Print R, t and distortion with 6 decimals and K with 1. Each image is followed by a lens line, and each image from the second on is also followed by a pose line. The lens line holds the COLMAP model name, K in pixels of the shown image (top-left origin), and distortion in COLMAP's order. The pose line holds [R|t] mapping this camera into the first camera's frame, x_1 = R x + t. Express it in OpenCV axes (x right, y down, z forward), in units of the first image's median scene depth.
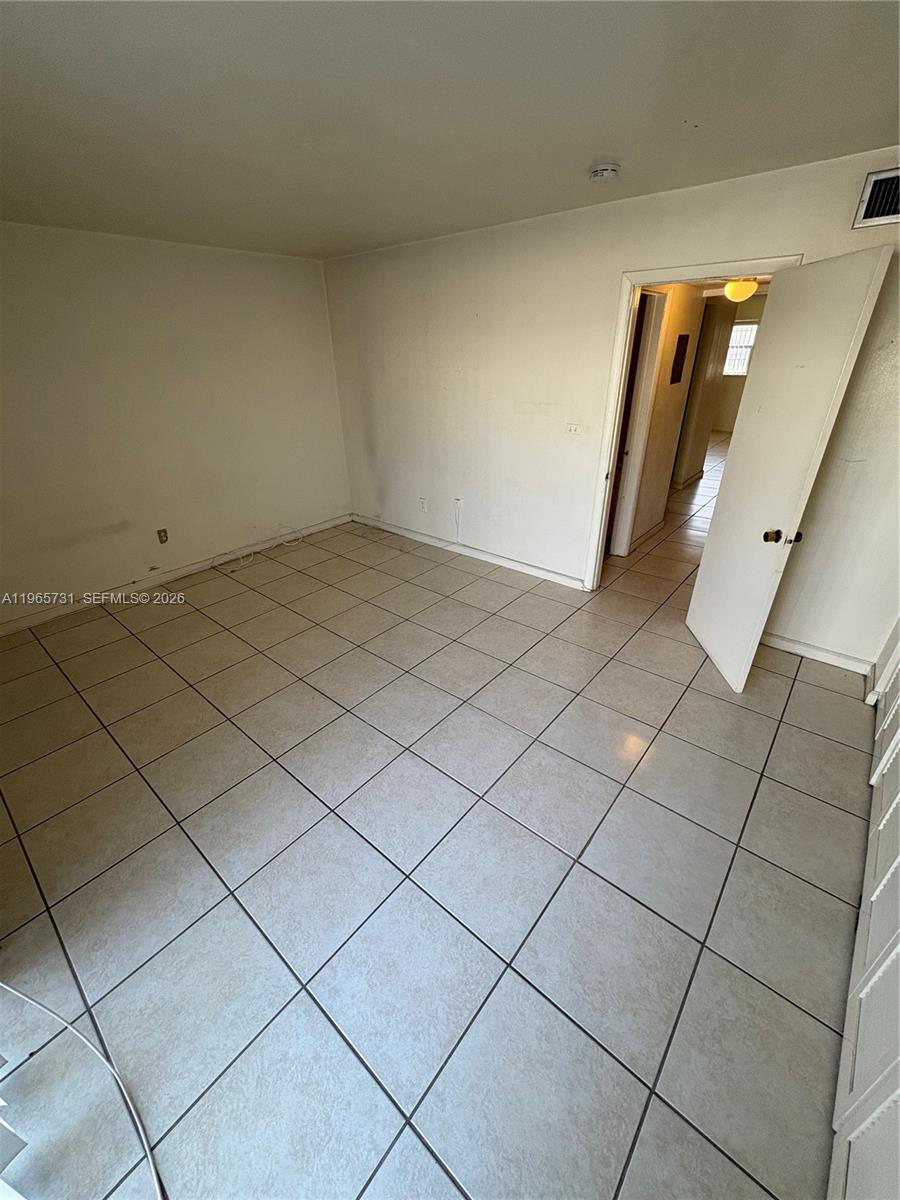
lens RADIAL K [[479.1, 0, 445.9], [0, 479.1, 599.9], [0, 0, 1]] dist [0.000709, 0.000736]
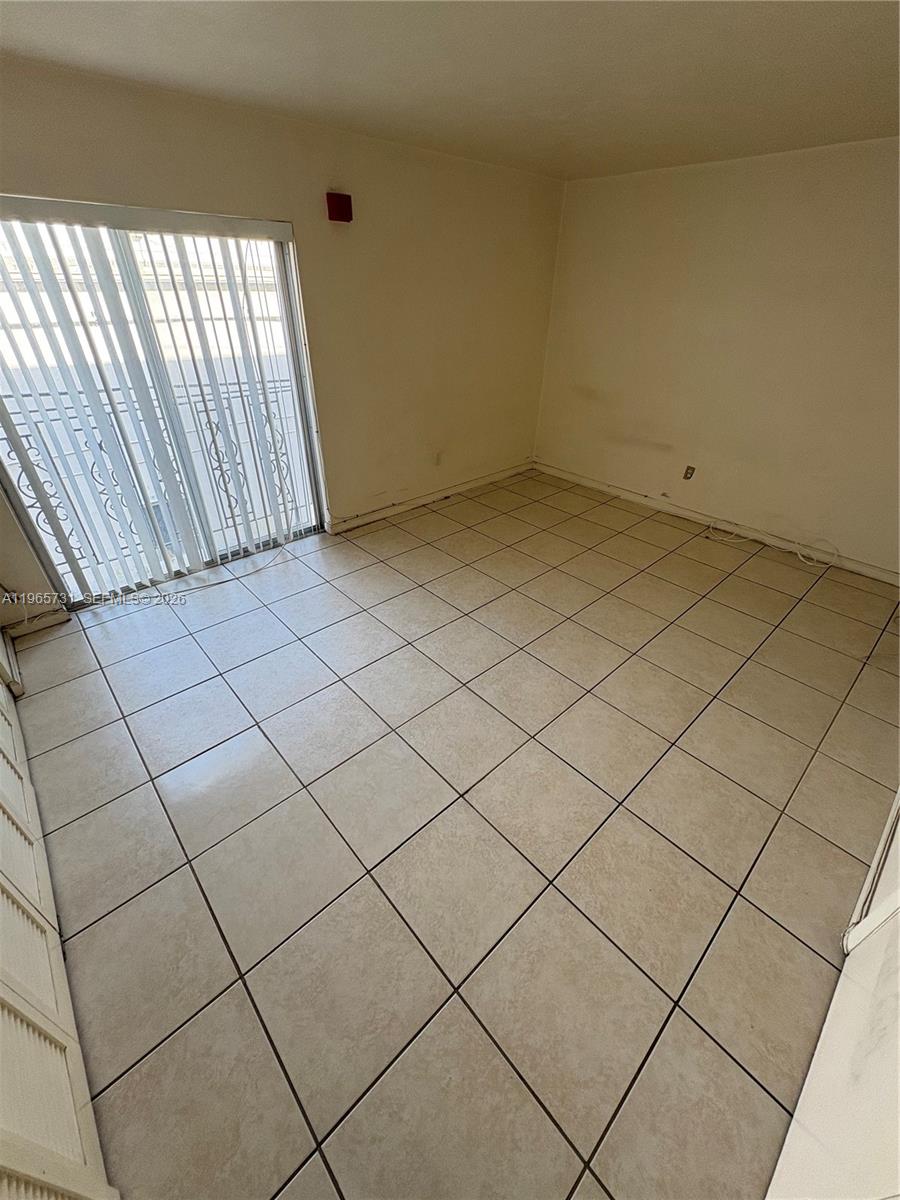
lens RADIAL K [[479.1, 0, 453.2], [0, 479.1, 602.1], [0, 0, 1]] dist [0.000709, 0.000736]
pose [[-0.119945, 0.568071, -0.814192, 0.520476], [-0.477243, 0.686146, 0.549038, -0.293862], [0.870547, 0.454422, 0.188808, 0.536161]]
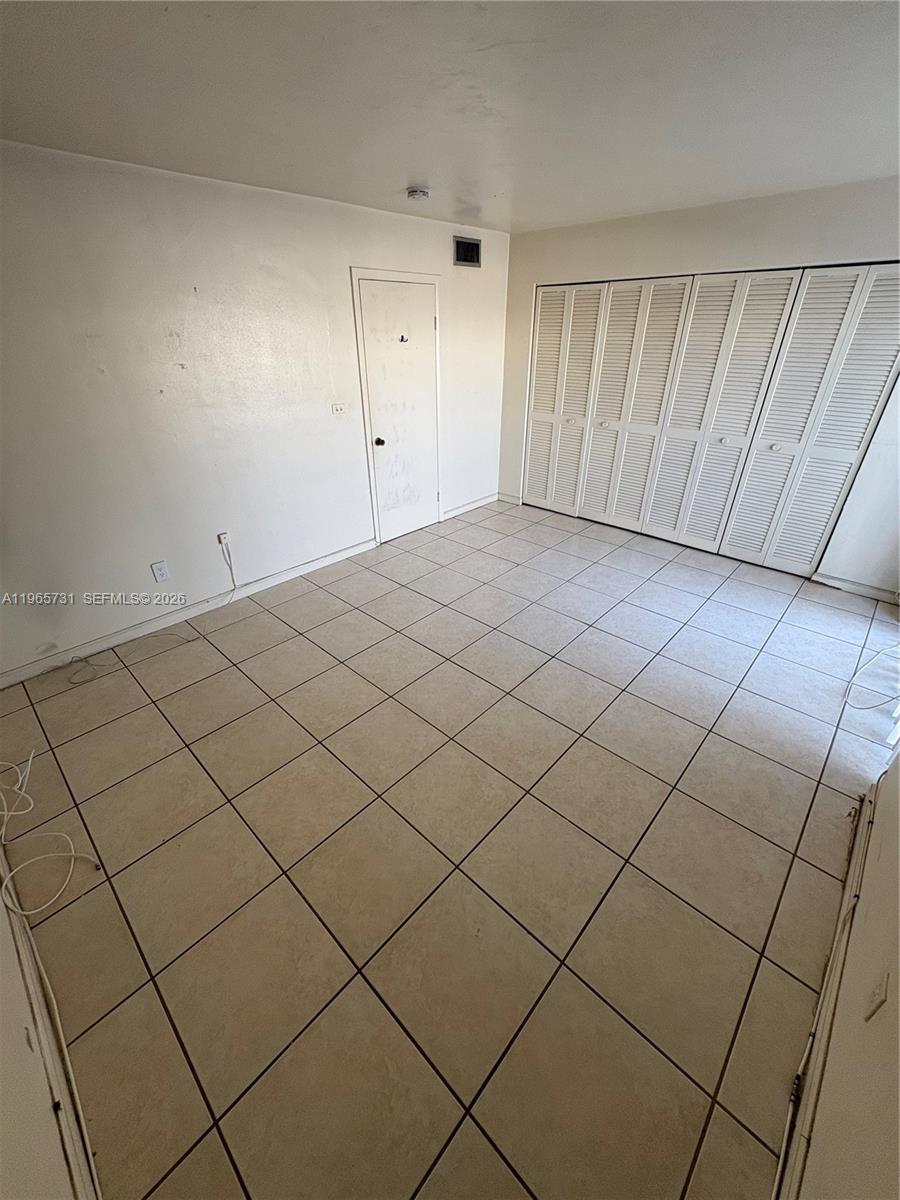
lens RADIAL K [[479.1, 0, 455.0], [0, 479.1, 598.7], [0, 0, 1]] dist [0.000709, 0.000736]
pose [[0.041017, -0.478907, 0.876907, -0.813021], [0.474184, 0.781843, 0.404809, -0.313271], [-0.879470, 0.399211, 0.259159, 0.620480]]
